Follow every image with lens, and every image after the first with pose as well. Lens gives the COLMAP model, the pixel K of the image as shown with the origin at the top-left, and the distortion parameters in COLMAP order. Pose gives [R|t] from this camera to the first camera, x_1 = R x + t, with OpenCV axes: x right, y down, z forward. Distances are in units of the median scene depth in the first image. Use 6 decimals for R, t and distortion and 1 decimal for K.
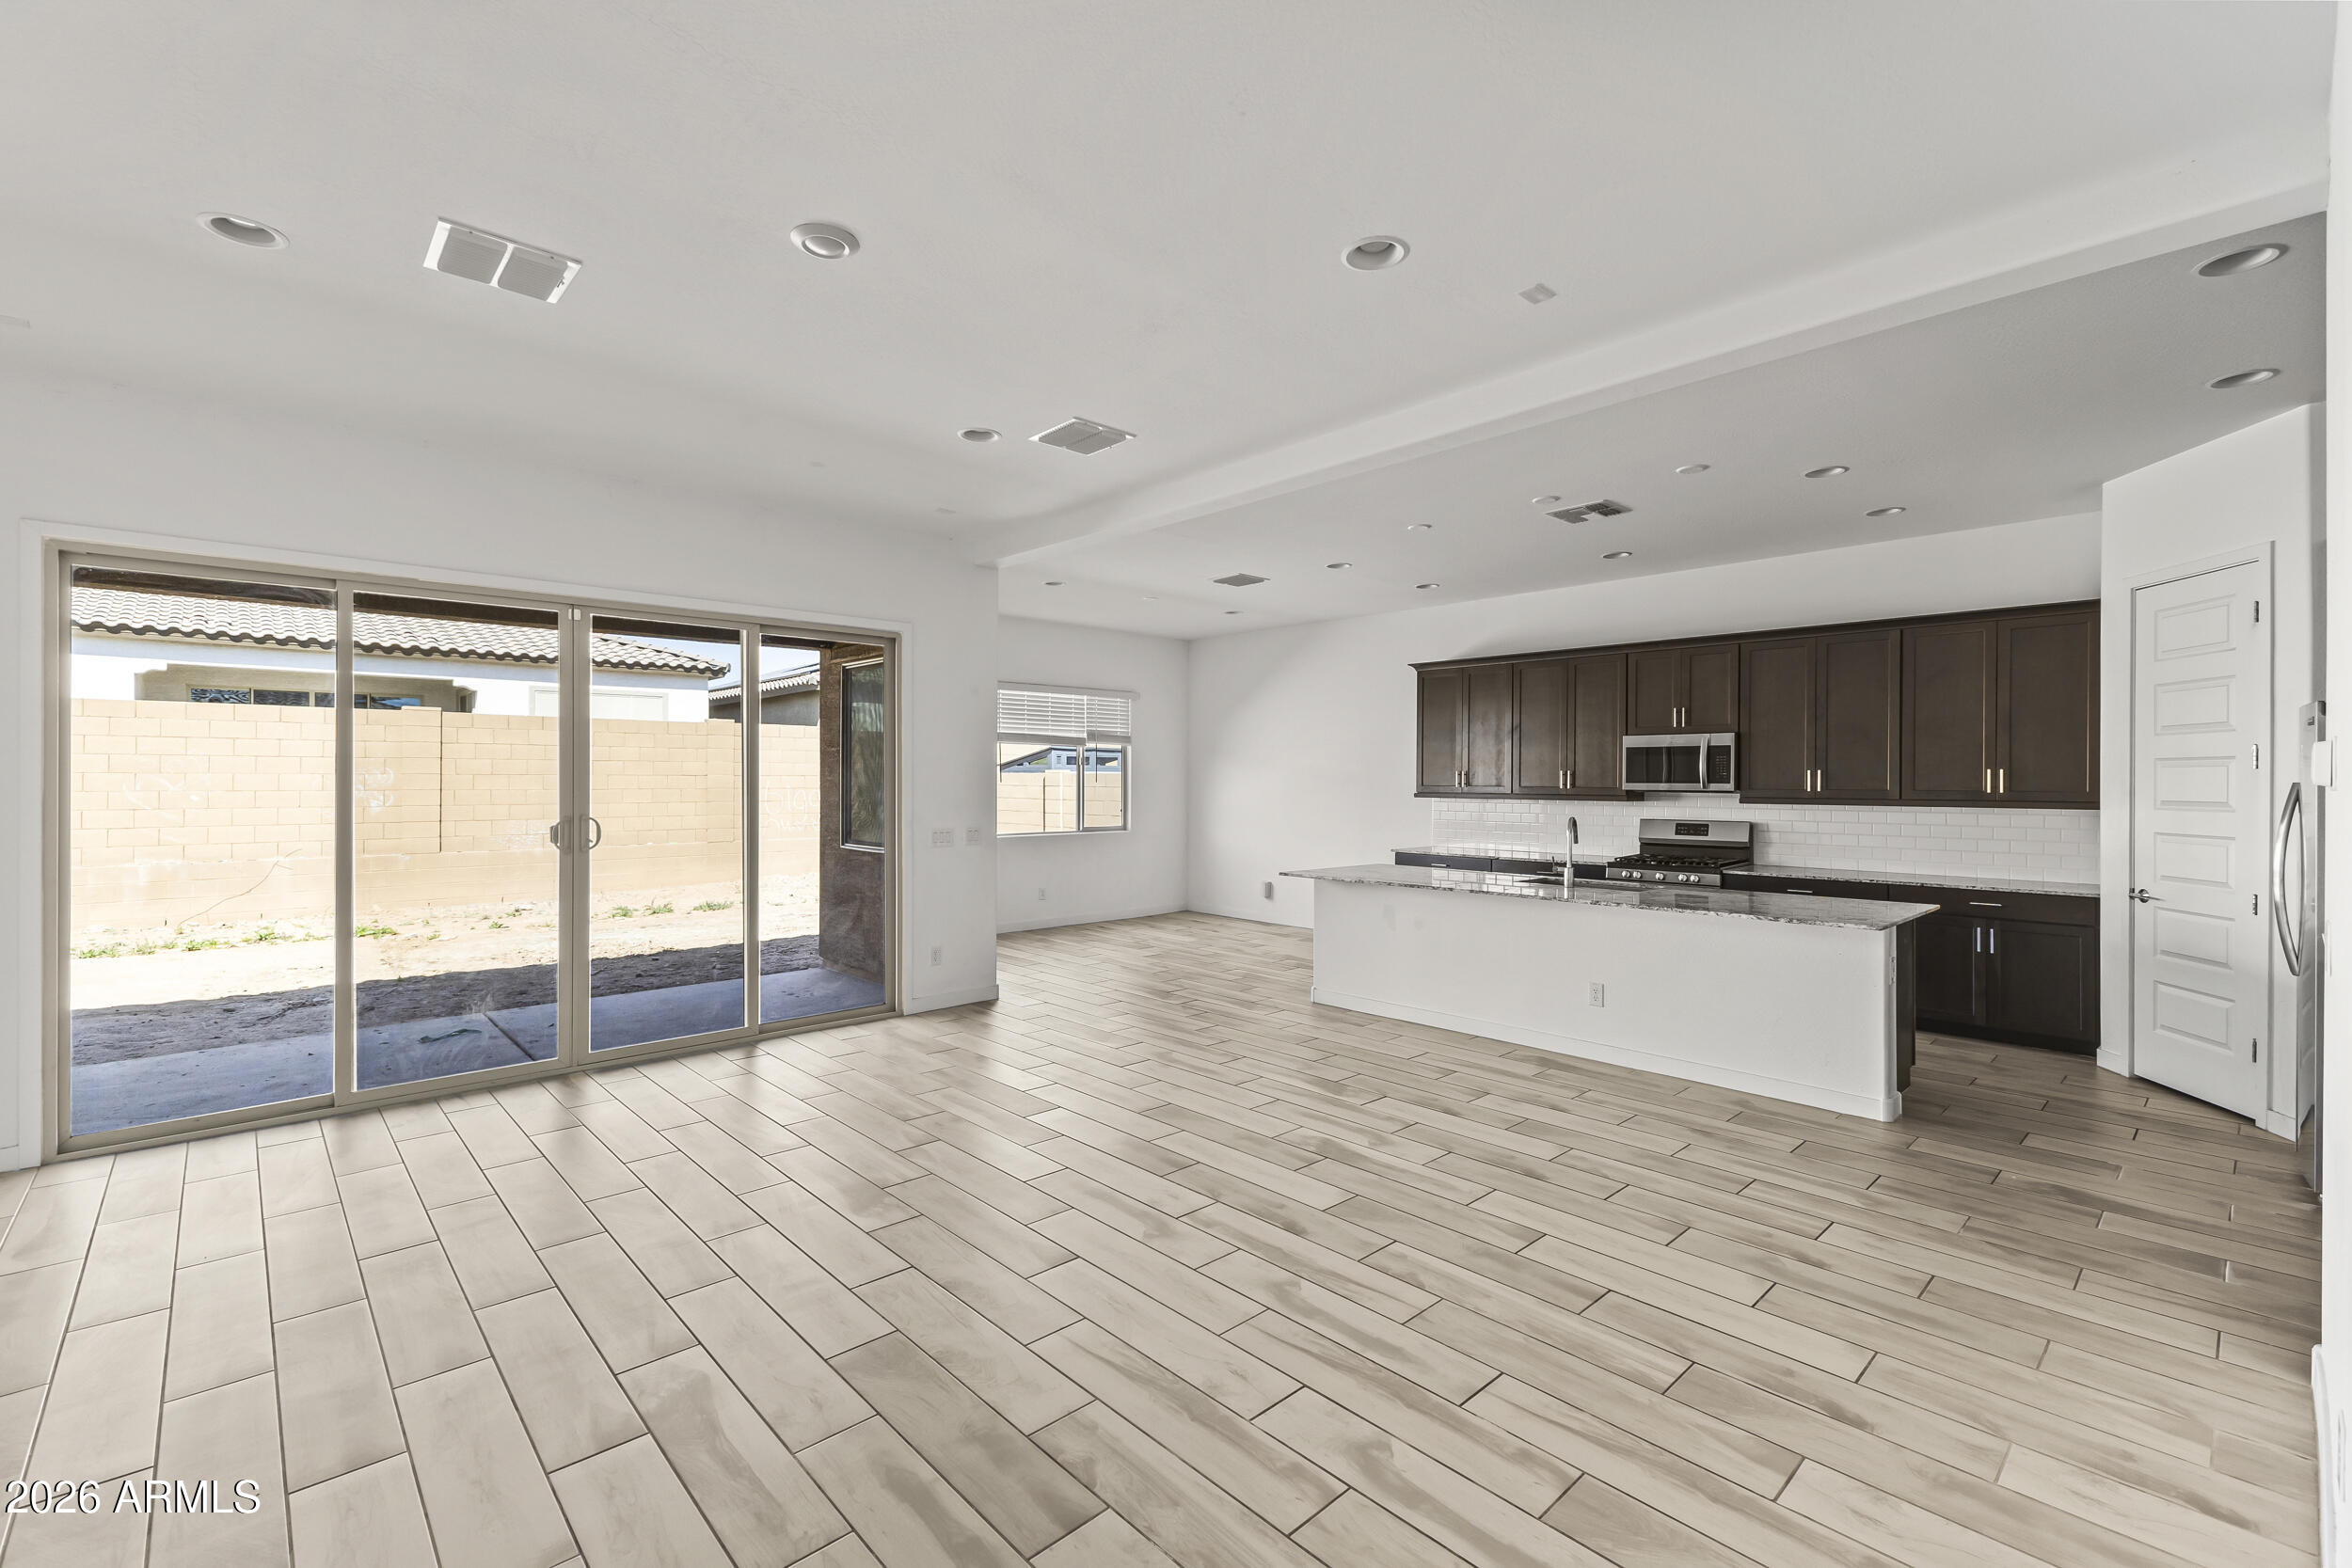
lens RADIAL K [[1016.9, 0, 1166.4], [0, 1016.9, 777.5], [0, 0, 1]] dist [0.008478, 0.000280]
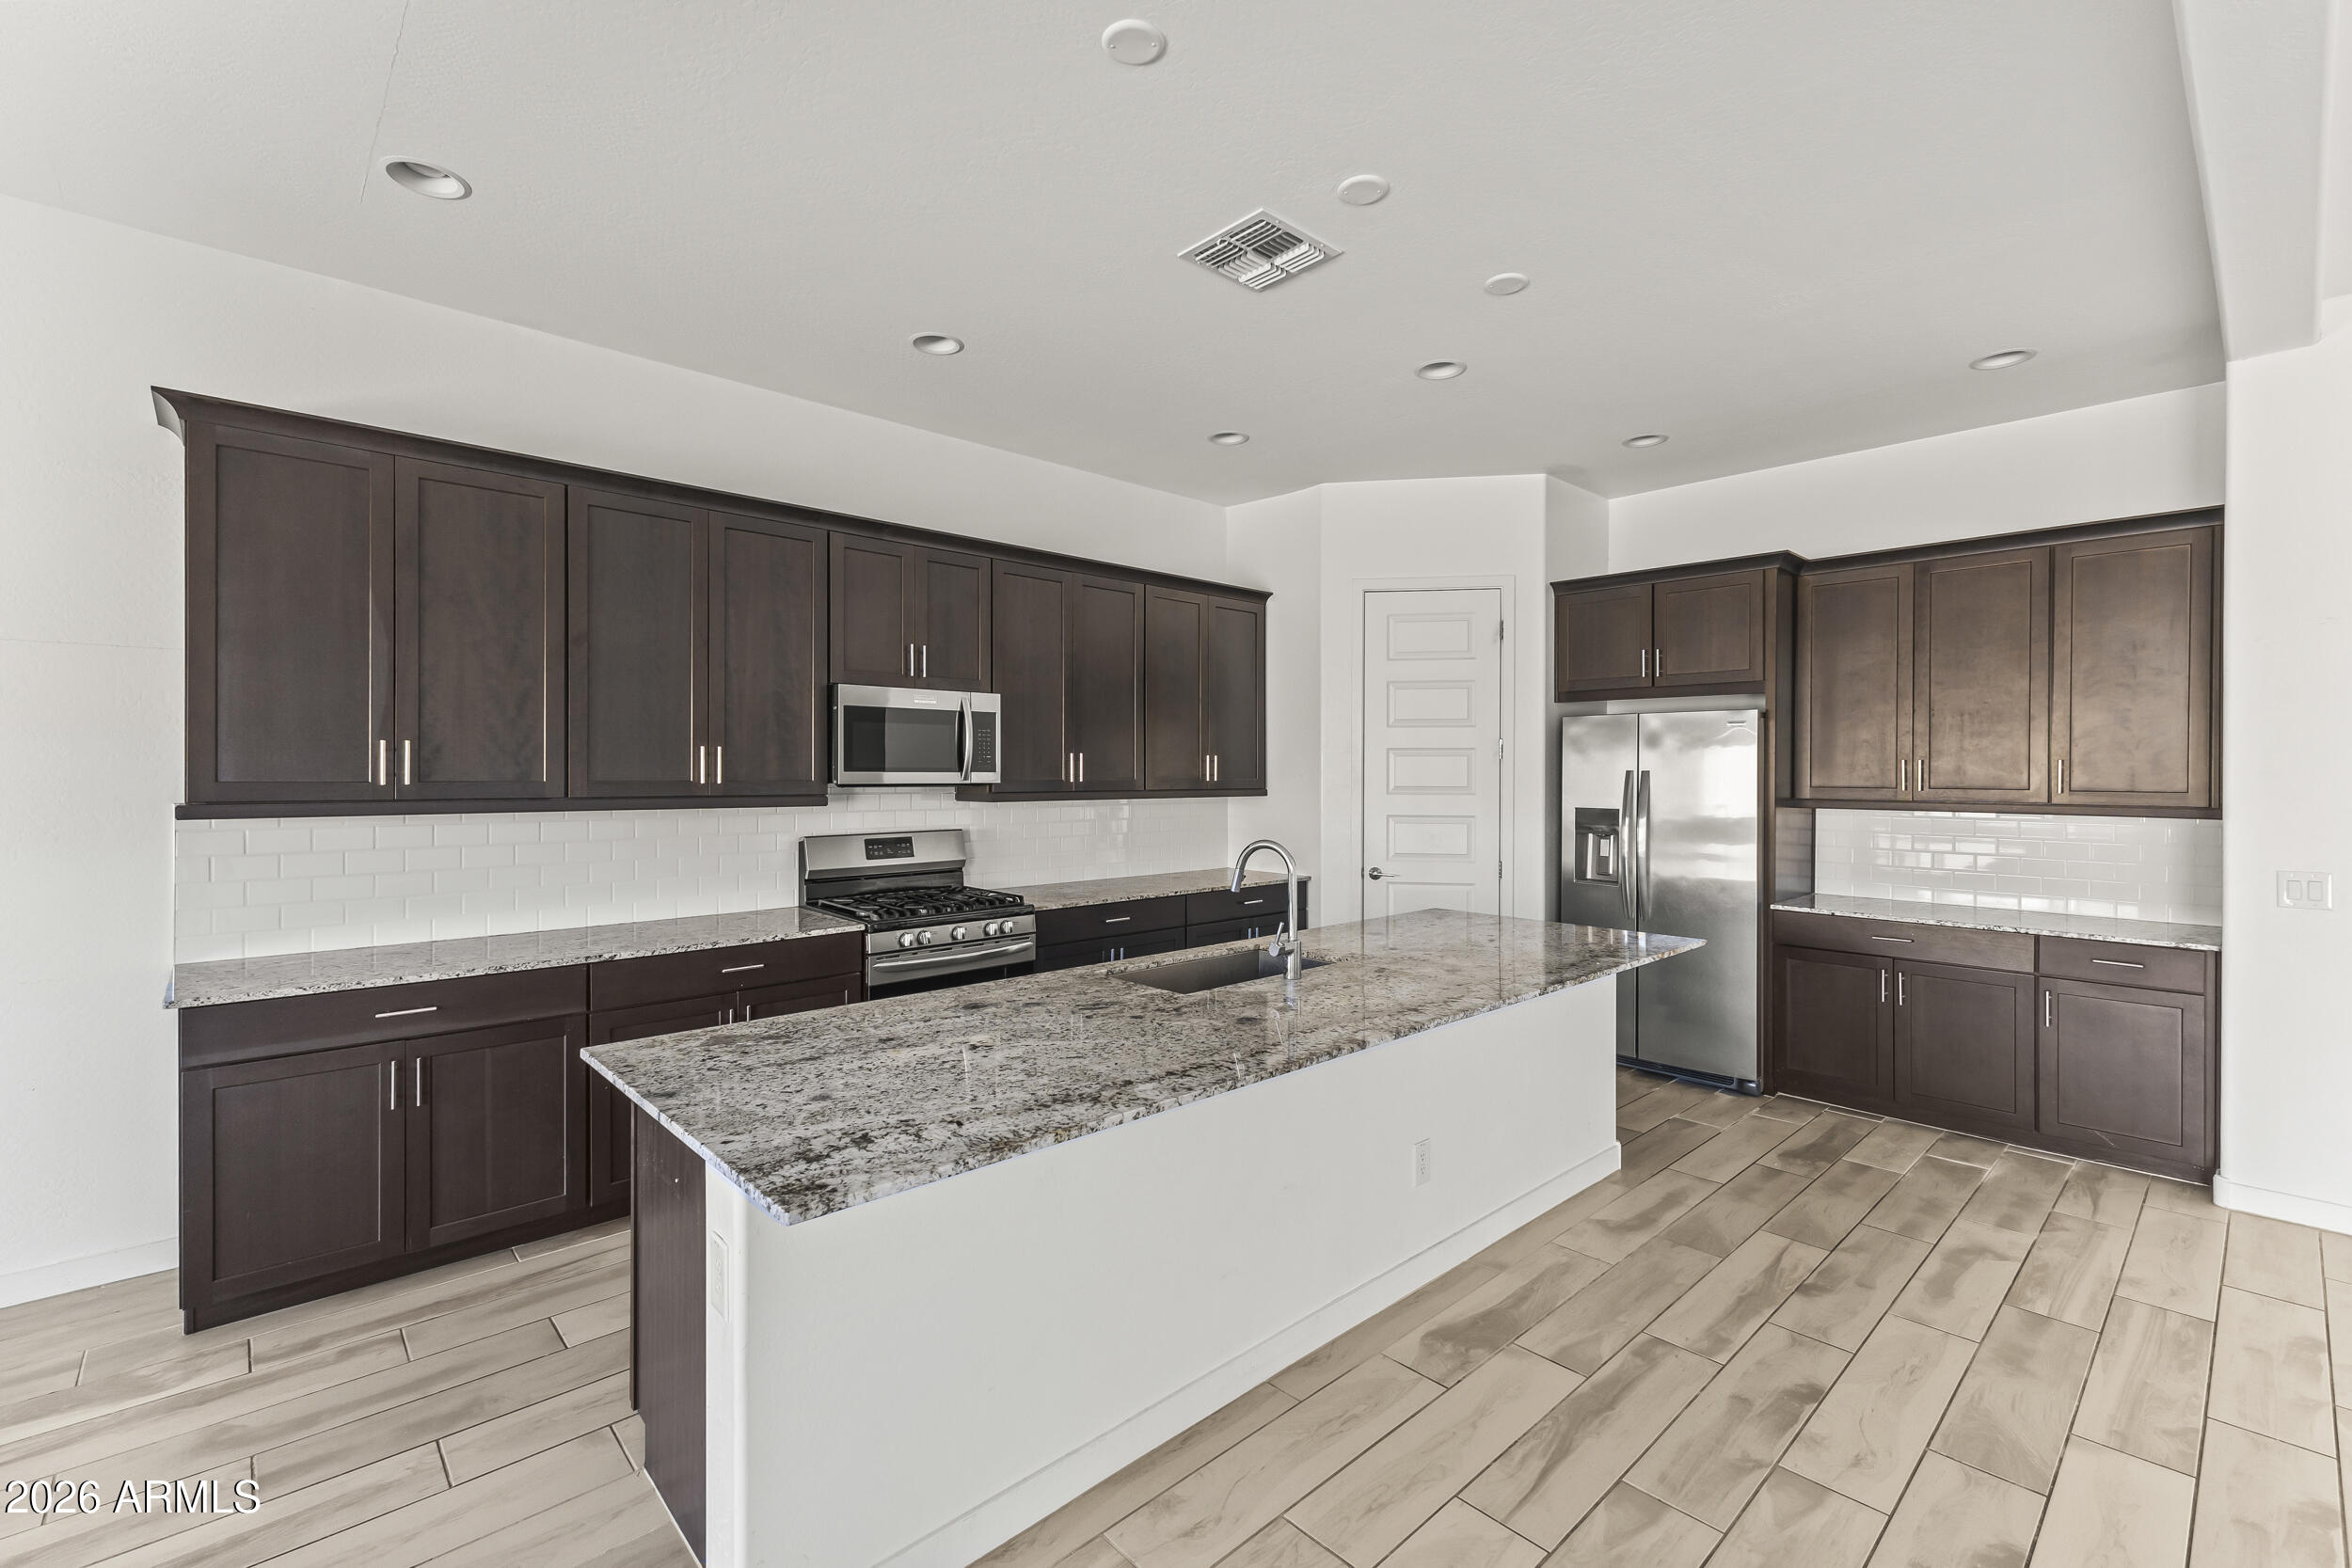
lens RADIAL K [[1016.9, 0, 1180.0], [0, 1016.9, 770.3], [0, 0, 1]] dist [0.008478, 0.000280]
pose [[-0.007543, -0.005947, 0.999954, -0.128890], [-0.006111, 0.999964, 0.005901, 0.000740], [-0.999953, -0.006066, -0.007579, 1.220825]]
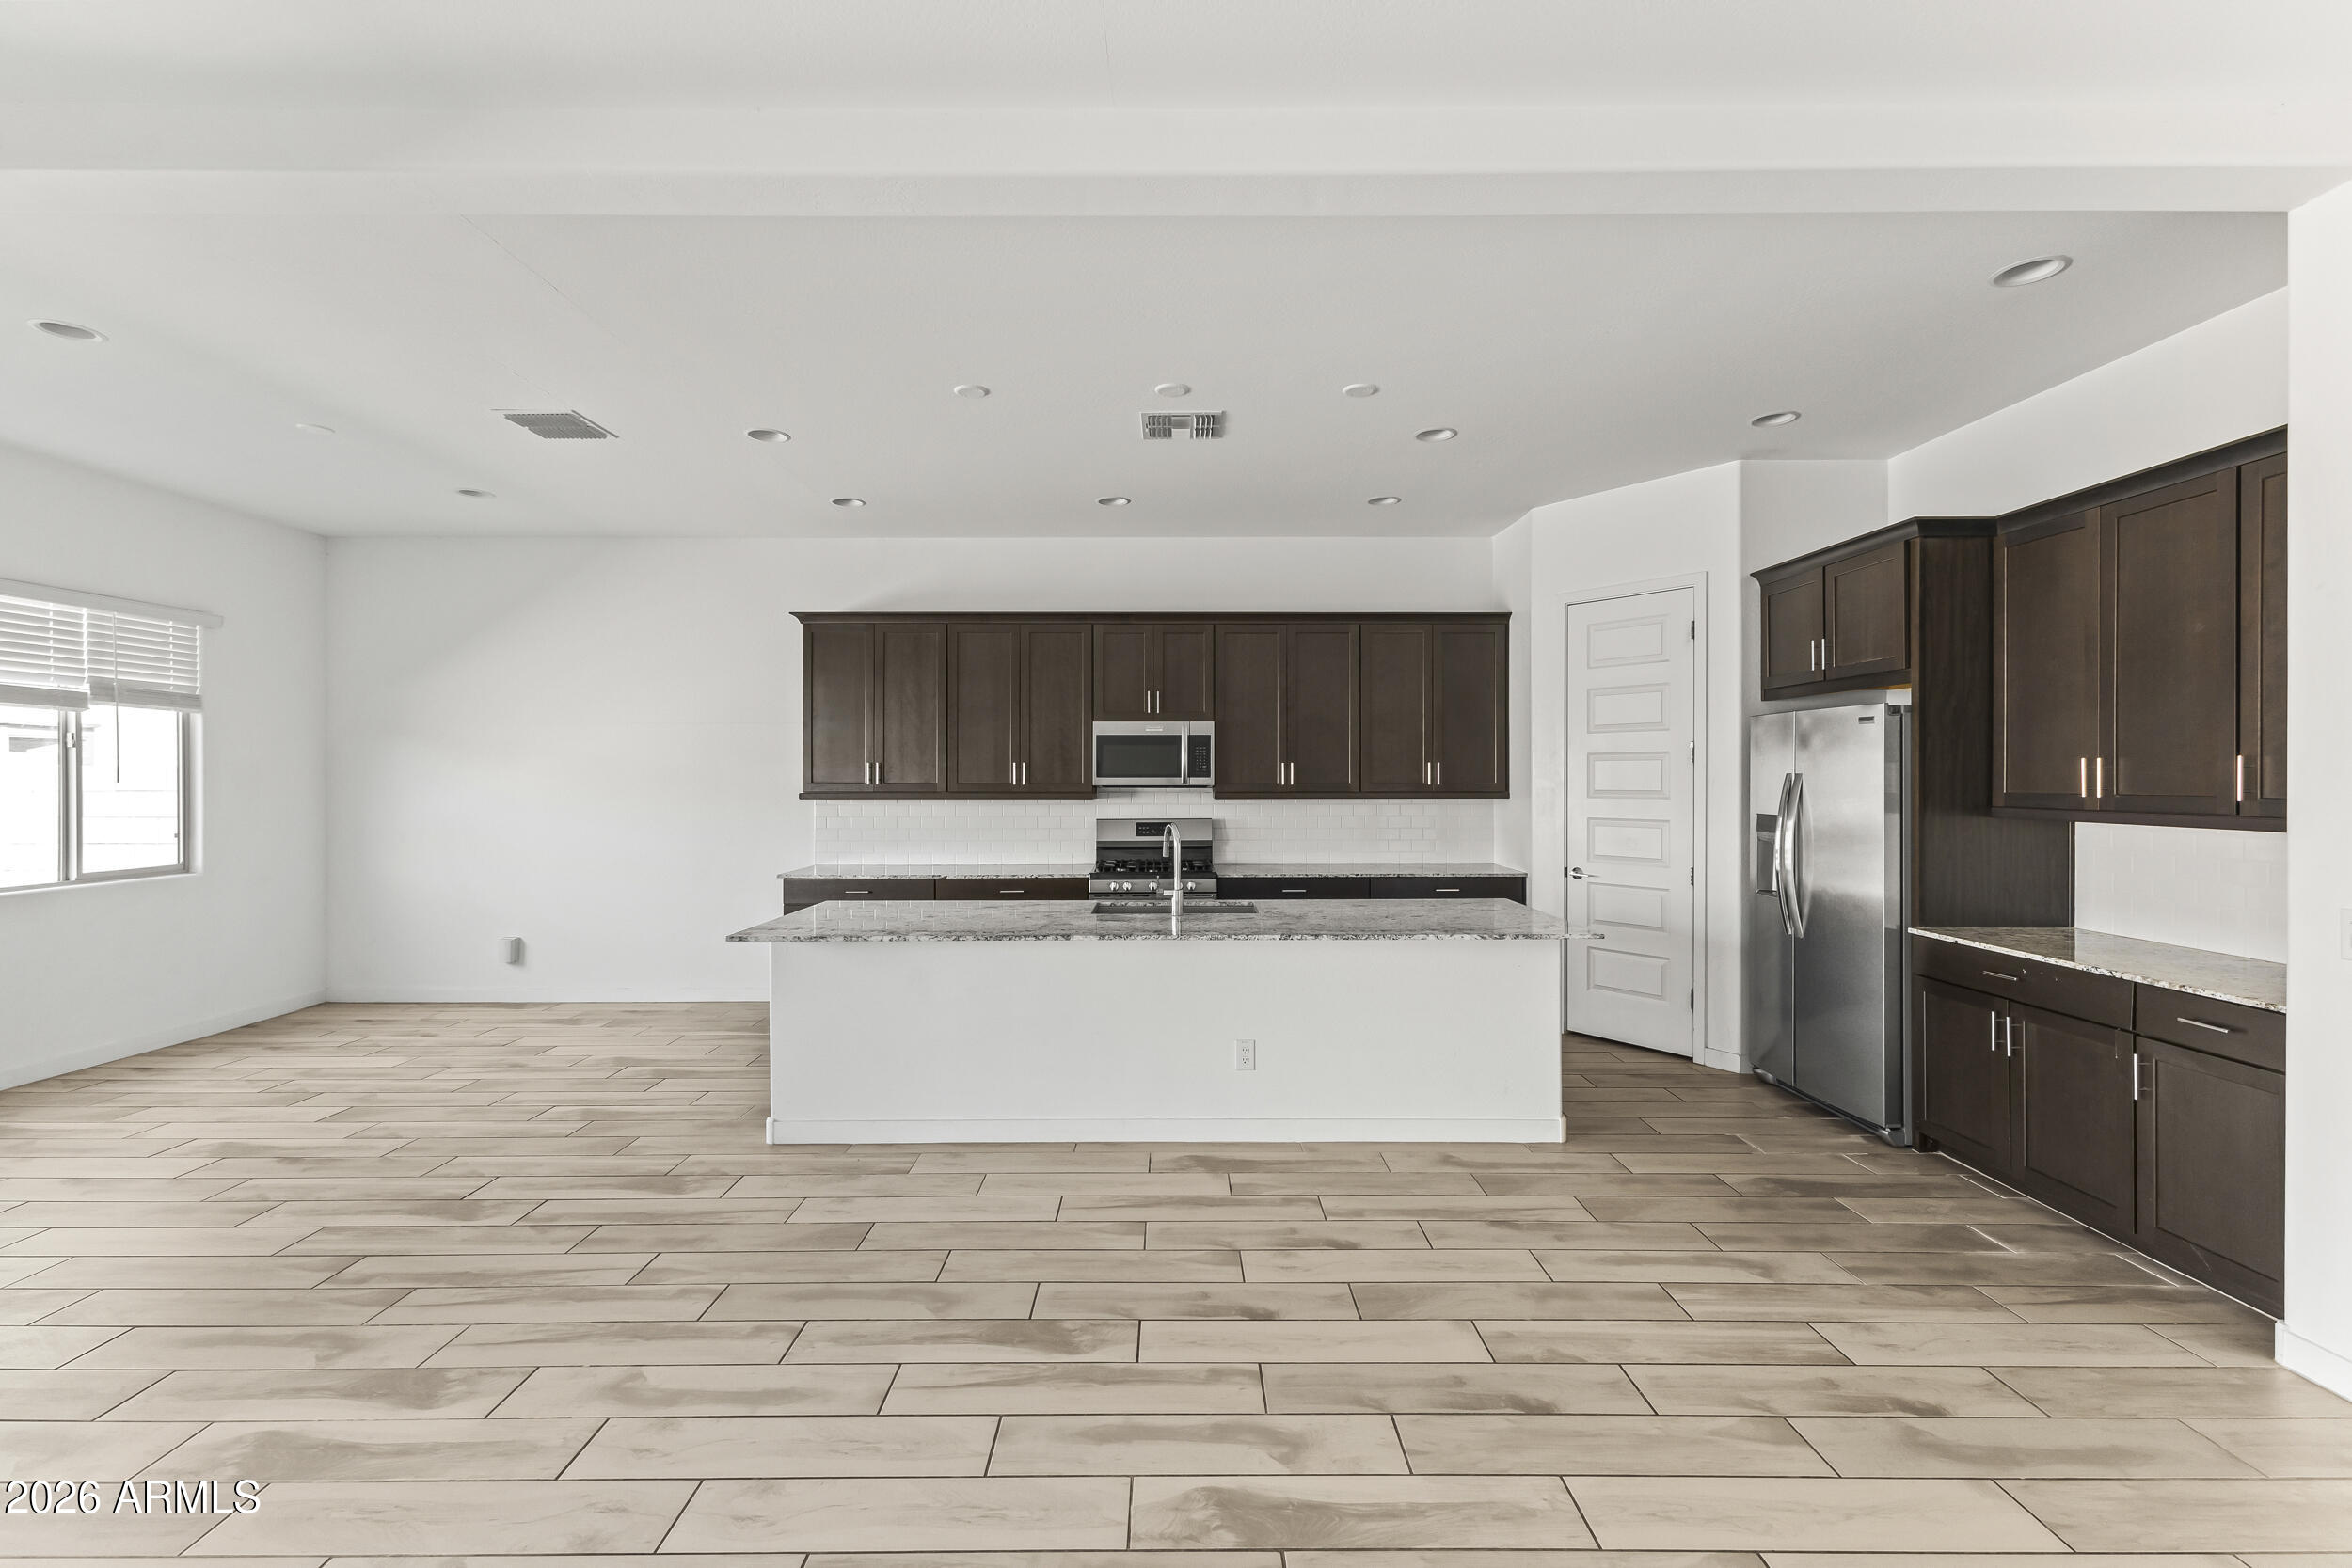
lens RADIAL K [[1016.9, 0, 1175.6], [0, 1016.9, 781.4], [0, 0, 1]] dist [0.008478, 0.000280]
pose [[0.676956, -0.007862, 0.735982, -0.183679], [0.002468, 0.999962, 0.008412, 0.002434], [-0.736019, -0.003878, 0.676949, 0.563886]]
